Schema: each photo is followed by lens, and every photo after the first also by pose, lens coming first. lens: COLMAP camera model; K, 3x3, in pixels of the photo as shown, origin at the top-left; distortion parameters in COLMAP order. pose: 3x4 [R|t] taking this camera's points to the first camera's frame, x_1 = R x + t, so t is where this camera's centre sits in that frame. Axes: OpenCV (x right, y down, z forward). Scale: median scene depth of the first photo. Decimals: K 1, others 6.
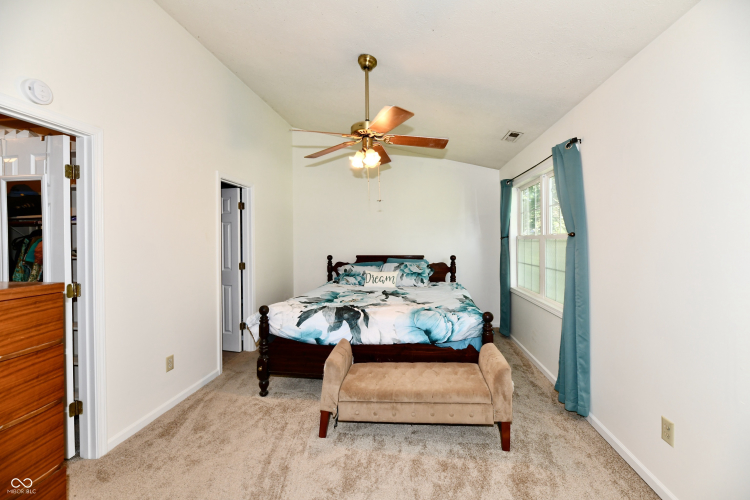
lens RADIAL K [[307.9, 0, 379.2], [0, 307.9, 241.3], [0, 0, 1]] dist [-0.000673, -0.002798]
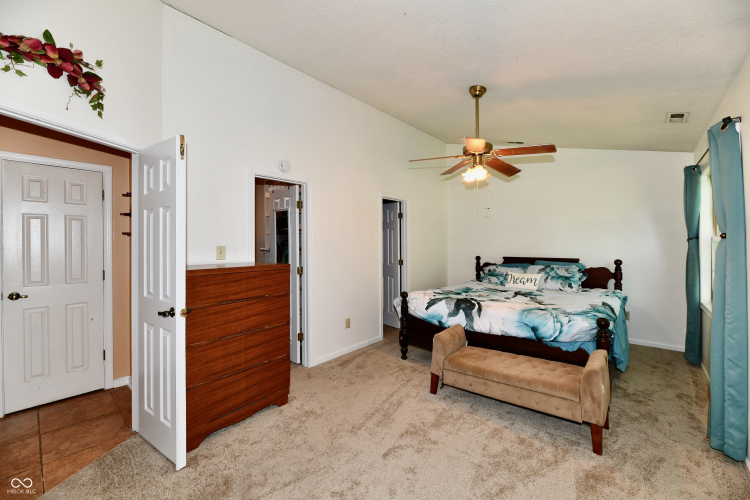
lens RADIAL K [[307.9, 0, 379.2], [0, 307.9, 241.3], [0, 0, 1]] dist [-0.000673, -0.002798]
pose [[0.827302, -0.001463, -0.561755, 0.309744], [-0.001020, 0.999991, -0.004107, -0.003212], [0.561756, 0.003971, 0.827294, -0.179333]]
